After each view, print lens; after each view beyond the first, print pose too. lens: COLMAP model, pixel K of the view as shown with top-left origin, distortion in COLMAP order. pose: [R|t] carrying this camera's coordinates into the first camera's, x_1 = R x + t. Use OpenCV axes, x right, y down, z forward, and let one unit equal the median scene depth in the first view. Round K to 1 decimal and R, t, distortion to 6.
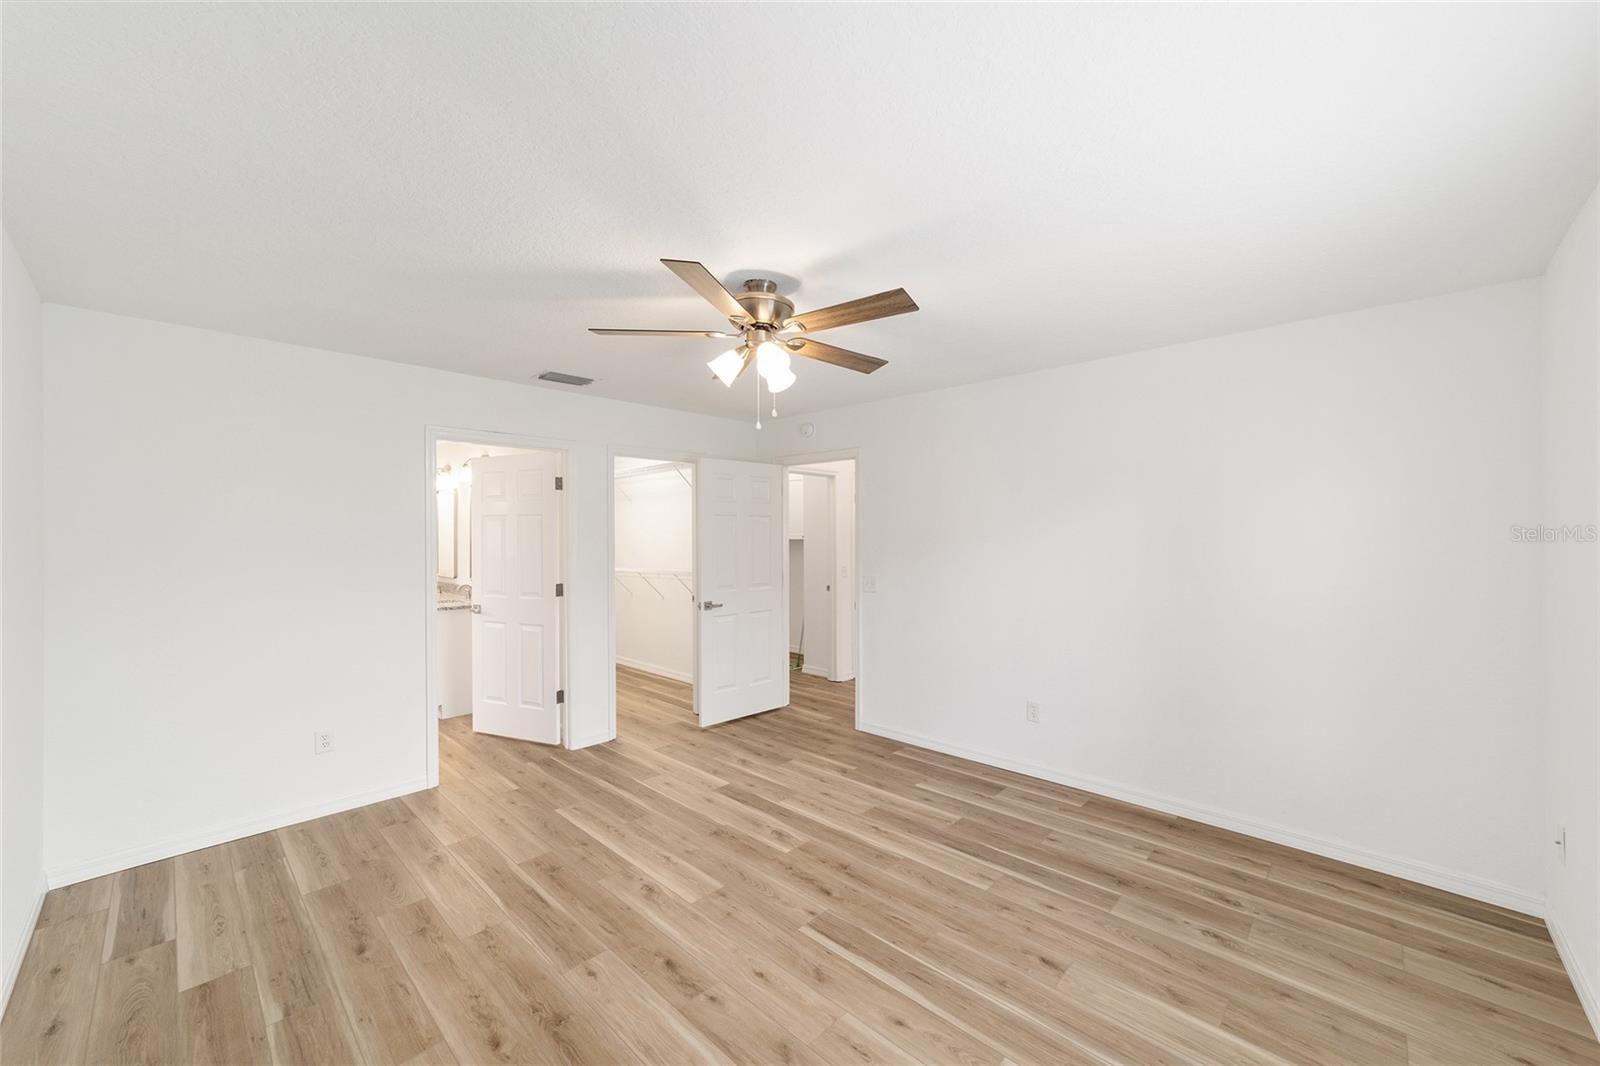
lens RADIAL K [[613.1, 0, 793.9], [0, 613.1, 531.1], [0, 0, 1]] dist [-0.016347, 0.008473]
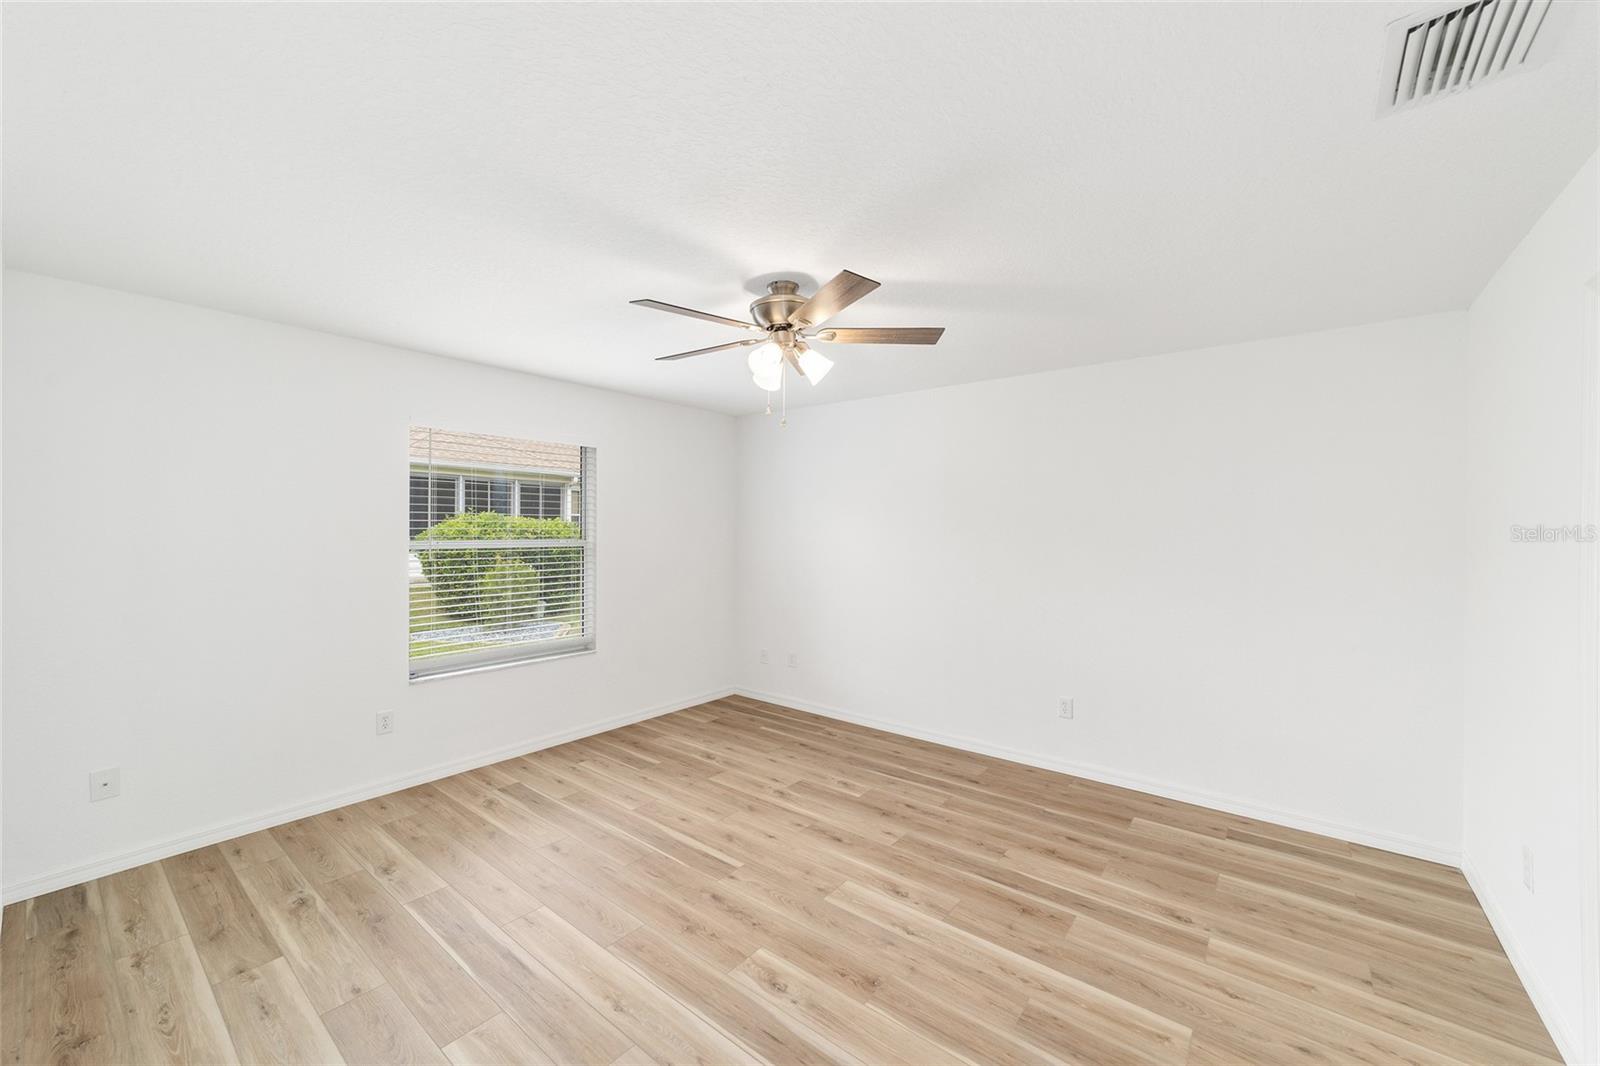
lens RADIAL K [[613.1, 0, 793.9], [0, 613.1, 531.1], [0, 0, 1]] dist [-0.016347, 0.008473]
pose [[-0.995760, -0.001979, -0.091972, 0.020859], [-0.001269, 0.999969, -0.007776, 0.019841], [0.091984, -0.007626, -0.995731, 2.054672]]
